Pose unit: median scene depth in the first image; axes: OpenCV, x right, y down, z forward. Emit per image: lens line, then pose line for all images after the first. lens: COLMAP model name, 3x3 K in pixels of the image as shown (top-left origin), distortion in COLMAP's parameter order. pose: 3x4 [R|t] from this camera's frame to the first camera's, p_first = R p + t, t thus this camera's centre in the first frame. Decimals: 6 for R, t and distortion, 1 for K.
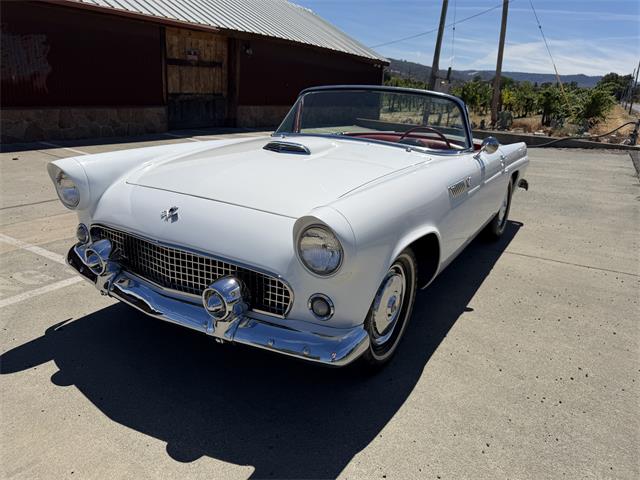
lens RADIAL K [[454.5, 0, 320.5], [0, 454.5, 241.6], [0, 0, 1]] dist [0.046314, -0.053489]
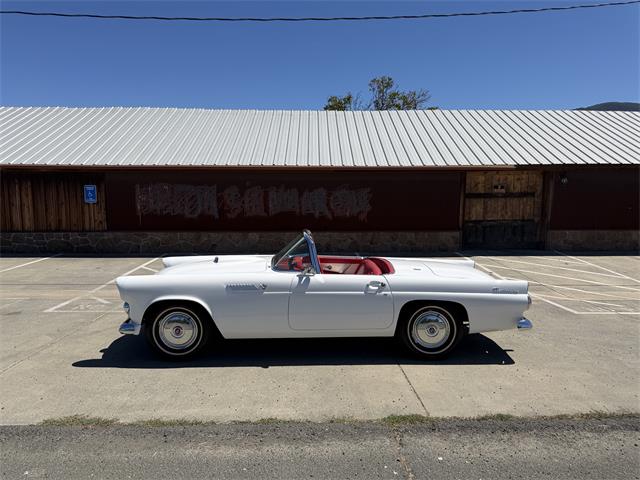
lens RADIAL K [[452.2, 0, 320.0], [0, 452.2, 240.0], [0, 0, 1]] dist [0.060014, -0.091359]
pose [[0.553824, 0.036505, -0.831833, 0.455941], [-0.240518, 0.963464, -0.117852, -0.036891], [0.797139, 0.265340, 0.542369, 0.044579]]
